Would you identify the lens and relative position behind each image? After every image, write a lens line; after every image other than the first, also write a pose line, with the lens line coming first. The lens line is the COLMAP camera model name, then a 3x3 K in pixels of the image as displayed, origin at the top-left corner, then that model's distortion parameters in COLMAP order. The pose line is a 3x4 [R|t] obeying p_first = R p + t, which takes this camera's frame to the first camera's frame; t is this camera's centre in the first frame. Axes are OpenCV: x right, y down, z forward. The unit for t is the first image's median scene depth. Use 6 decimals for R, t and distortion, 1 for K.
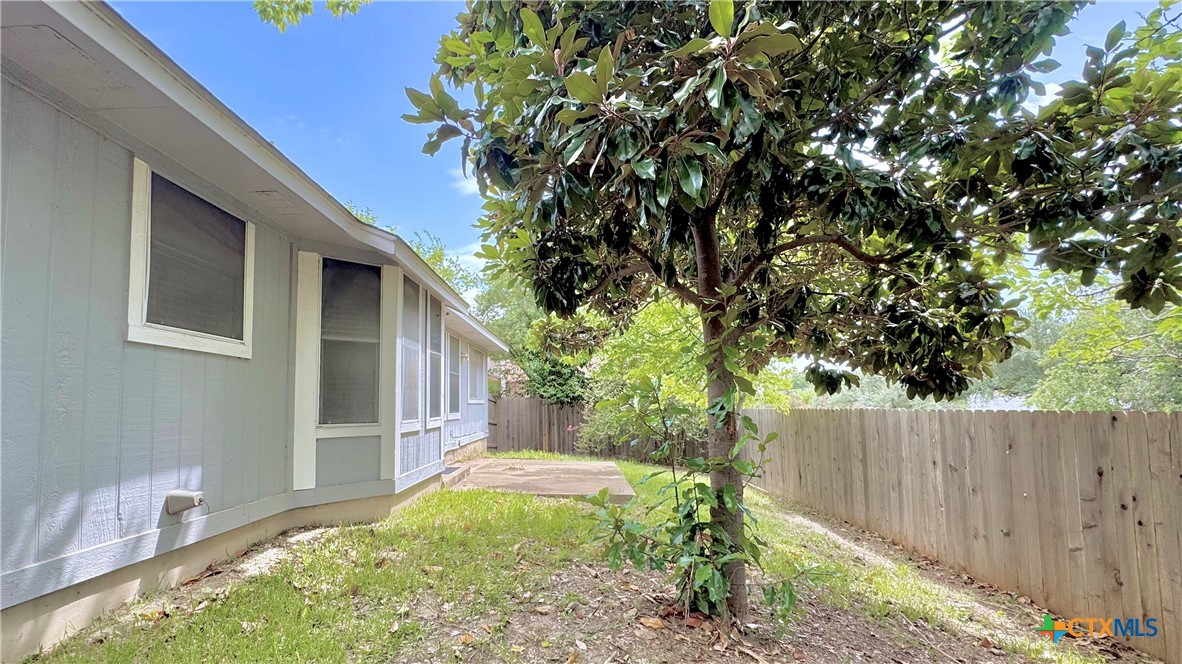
lens RADIAL K [[471.4, 0, 587.7], [0, 471.4, 332.2], [0, 0, 1]] dist [-0.012983, 0.000039]
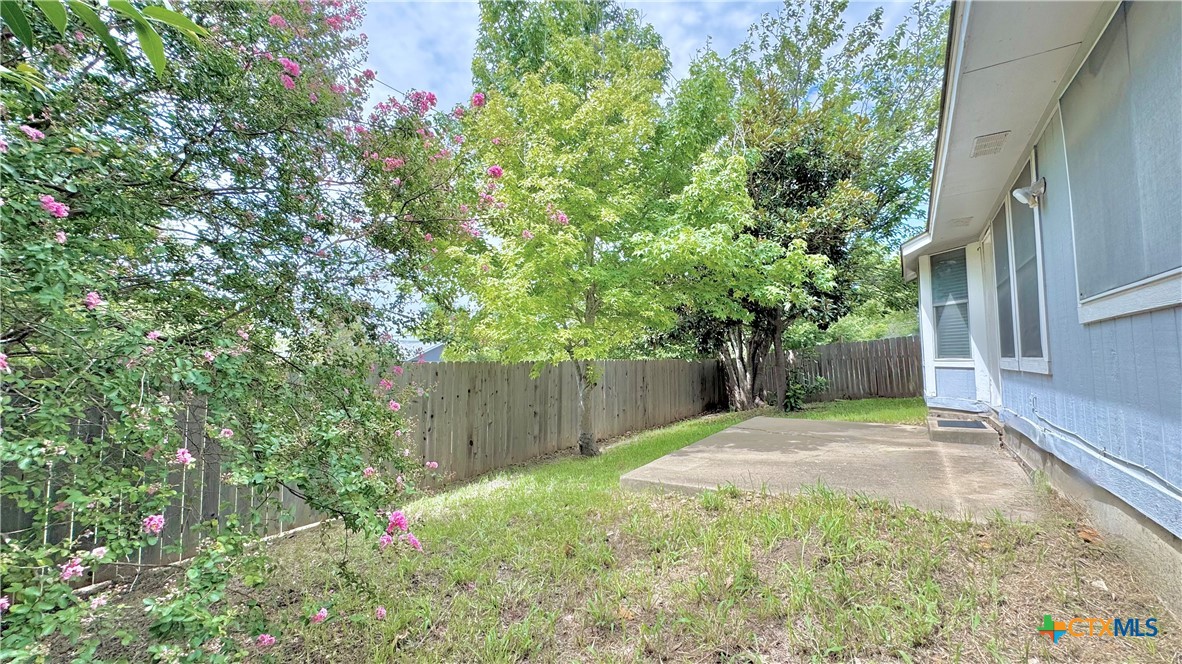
lens RADIAL K [[471.4, 0, 587.7], [0, 471.4, 332.2], [0, 0, 1]] dist [-0.012983, 0.000039]
pose [[-0.812902, 0.052246, 0.580052, -0.279452], [-0.075994, 0.977938, -0.194585, 0.349140], [-0.577421, -0.202259, -0.790997, 2.094486]]
